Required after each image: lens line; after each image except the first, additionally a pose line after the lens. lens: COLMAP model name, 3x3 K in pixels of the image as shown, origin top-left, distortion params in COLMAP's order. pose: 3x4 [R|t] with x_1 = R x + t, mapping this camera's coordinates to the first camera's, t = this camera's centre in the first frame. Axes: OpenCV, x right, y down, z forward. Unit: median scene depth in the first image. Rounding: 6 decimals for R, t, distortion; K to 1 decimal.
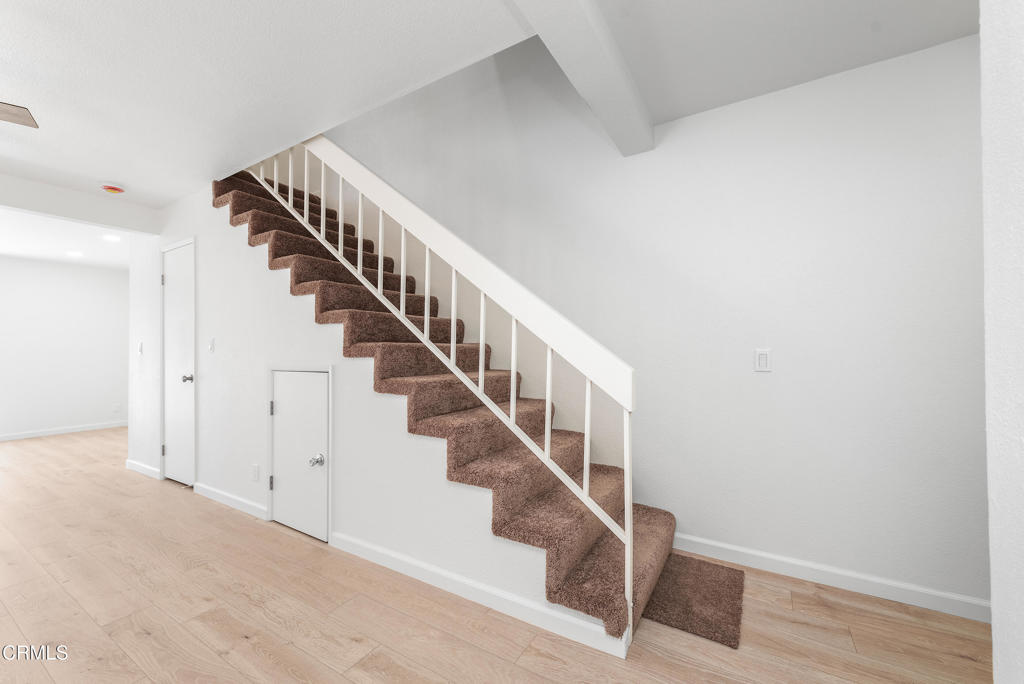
lens RADIAL K [[405.2, 0, 512.1], [0, 405.2, 346.3], [0, 0, 1]] dist [0.008127, -0.000360]
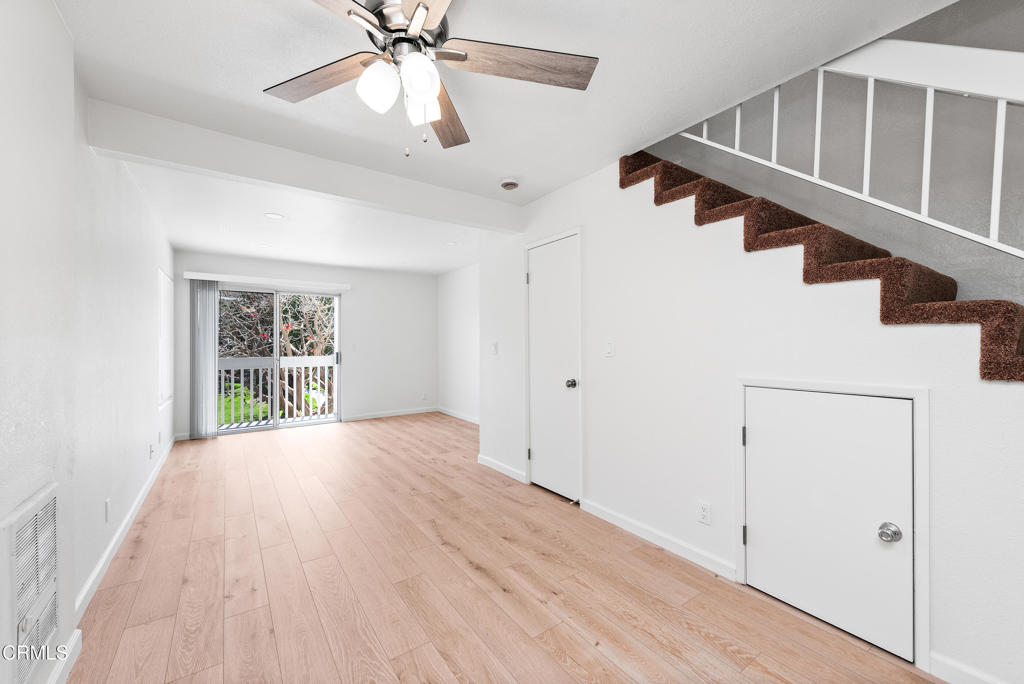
lens RADIAL K [[403.9, 0, 514.3], [0, 403.9, 342.1], [0, 0, 1]] dist [0.014084, -0.000167]
pose [[0.920711, 0.003783, -0.390227, -0.591828], [0.001726, 0.999904, 0.013766, -0.027941], [0.390241, -0.013348, 0.920616, 0.120630]]
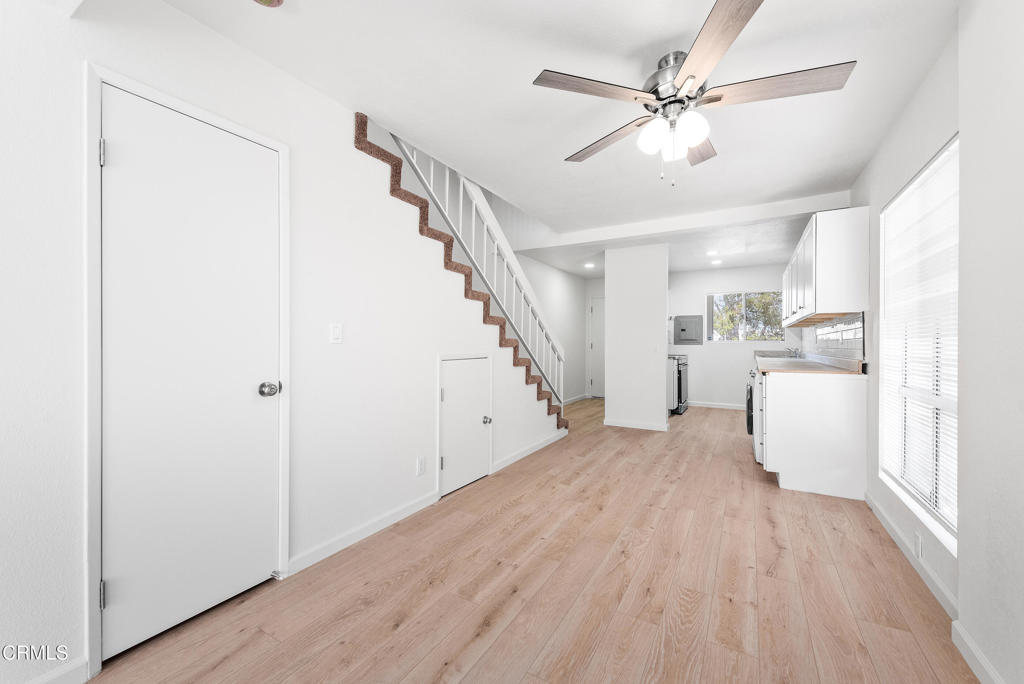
lens RADIAL K [[405.2, 0, 512.1], [0, 405.2, 346.3], [0, 0, 1]] dist [0.008127, -0.000360]
pose [[-0.022648, -0.003311, 0.999738, -1.439742], [-0.017270, 0.999847, 0.002920, 0.013293], [-0.999594, -0.017199, -0.022702, 0.719271]]
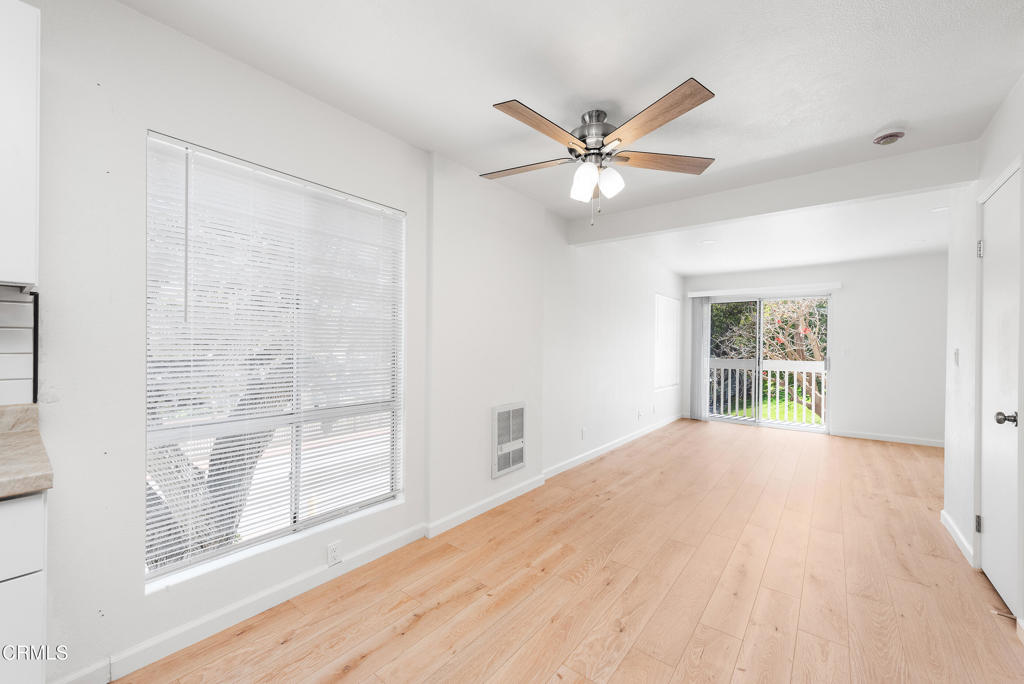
lens RADIAL K [[405.2, 0, 512.1], [0, 405.2, 346.3], [0, 0, 1]] dist [0.008127, -0.000360]
pose [[-0.115612, 0.010875, -0.993235, -0.180463], [0.002779, 0.999940, 0.010625, -0.026920], [0.993291, -0.001532, -0.115635, 0.422560]]
